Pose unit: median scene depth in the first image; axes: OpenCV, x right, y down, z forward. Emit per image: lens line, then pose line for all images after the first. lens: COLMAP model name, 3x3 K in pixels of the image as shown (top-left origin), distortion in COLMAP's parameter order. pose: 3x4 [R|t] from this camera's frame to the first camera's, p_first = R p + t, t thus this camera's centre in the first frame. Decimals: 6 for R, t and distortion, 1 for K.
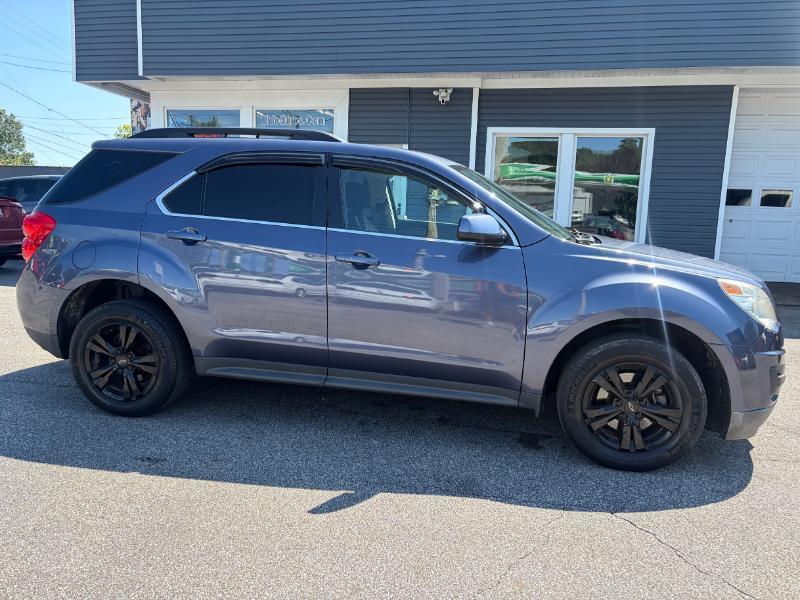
lens RADIAL K [[617.2, 0, 396.2], [0, 617.2, 302.6], [0, 0, 1]] dist [0.030223, -0.022608]
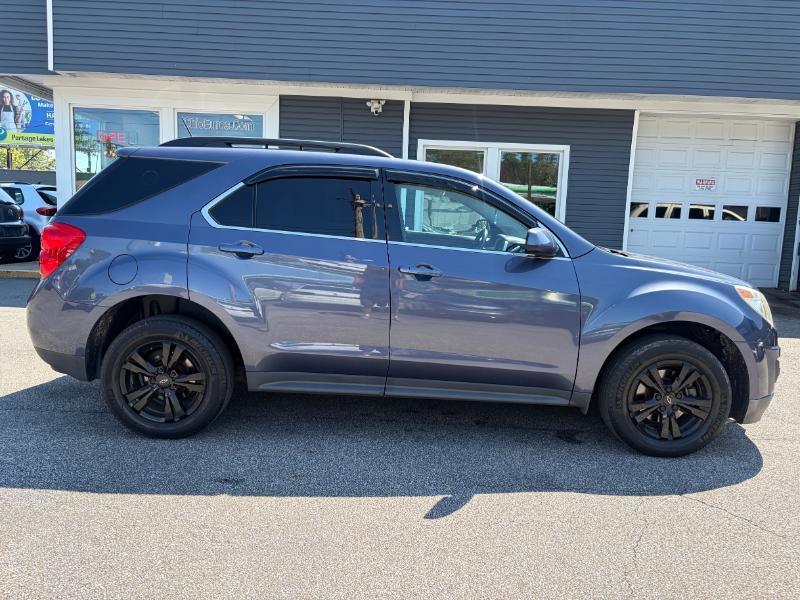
lens RADIAL K [[617.2, 0, 397.1], [0, 617.2, 301.2], [0, 0, 1]] dist [0.030223, -0.022608]
pose [[0.978461, -0.020544, 0.205409, -0.292410], [0.022916, 0.999695, -0.009176, -0.010579], [-0.205158, 0.013685, 0.978633, -0.002997]]
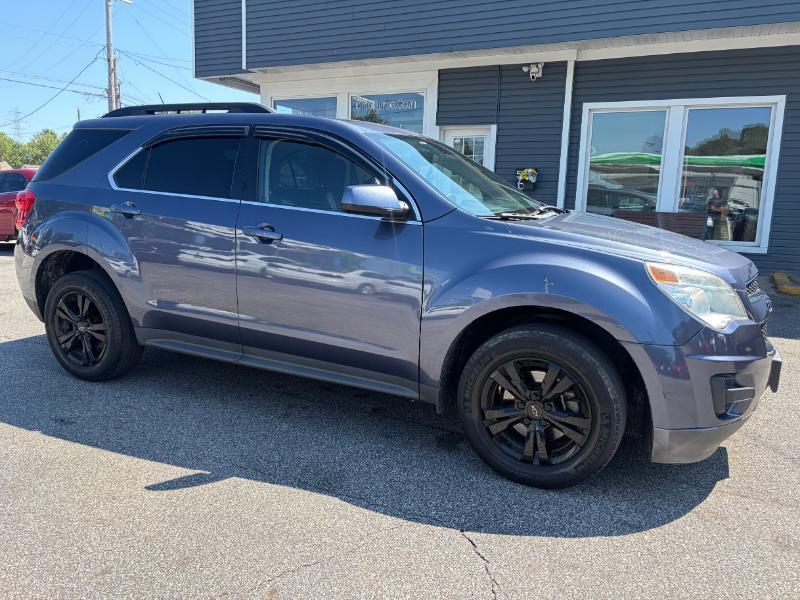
lens RADIAL K [[617.2, 0, 394.5], [0, 617.2, 294.2], [0, 0, 1]] dist [0.030223, -0.022608]
pose [[0.964323, 0.038300, -0.261943, 0.361238], [-0.037728, 0.999262, 0.007214, 0.008661], [0.262026, 0.002926, 0.965056, 0.117516]]
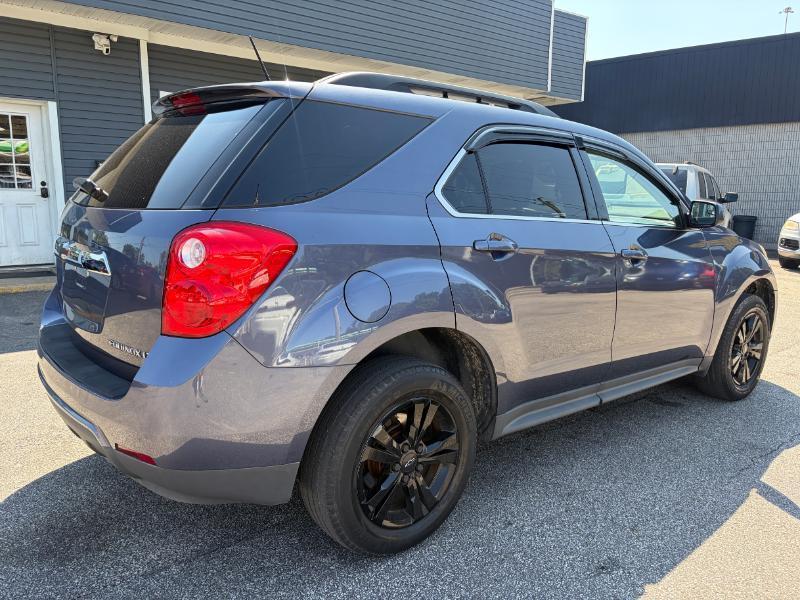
lens RADIAL K [[617.2, 0, 399.5], [0, 617.2, 300.1], [0, 0, 1]] dist [0.030223, -0.022608]
pose [[0.633502, -0.149604, 0.759140, -0.906540], [0.123144, 0.988118, 0.091965, -0.120229], [-0.763879, 0.035224, 0.644398, 0.630713]]
